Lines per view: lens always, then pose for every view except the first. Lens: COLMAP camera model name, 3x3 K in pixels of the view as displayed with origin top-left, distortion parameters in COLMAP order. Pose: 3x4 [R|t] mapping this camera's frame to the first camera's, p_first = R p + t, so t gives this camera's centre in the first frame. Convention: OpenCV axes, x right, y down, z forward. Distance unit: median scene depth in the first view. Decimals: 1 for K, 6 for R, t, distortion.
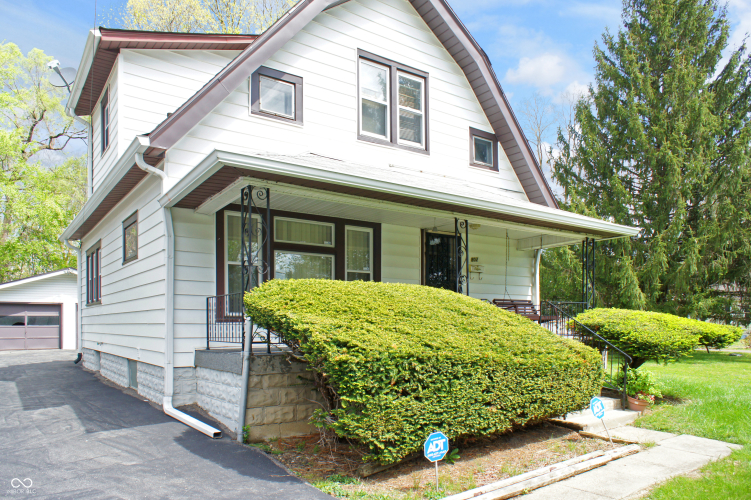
lens RADIAL K [[527.2, 0, 374.6], [0, 527.2, 298.0], [0, 0, 1]] dist [-0.000048, 0.002084]
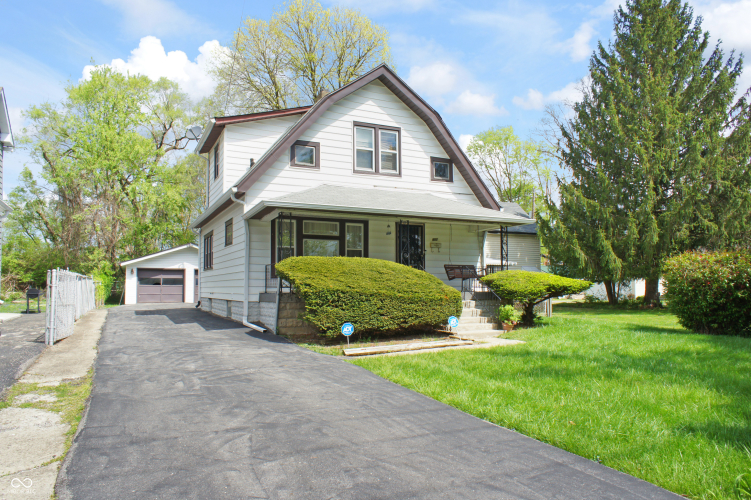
lens RADIAL K [[503.3, 0, 376.1], [0, 503.3, 230.0], [0, 0, 1]] dist [-0.000538, 0.000764]
pose [[0.987169, -0.016469, -0.158828, 0.300540], [0.006093, 0.997828, -0.065590, -0.005347], [0.159564, 0.063781, 0.985125, -0.602705]]
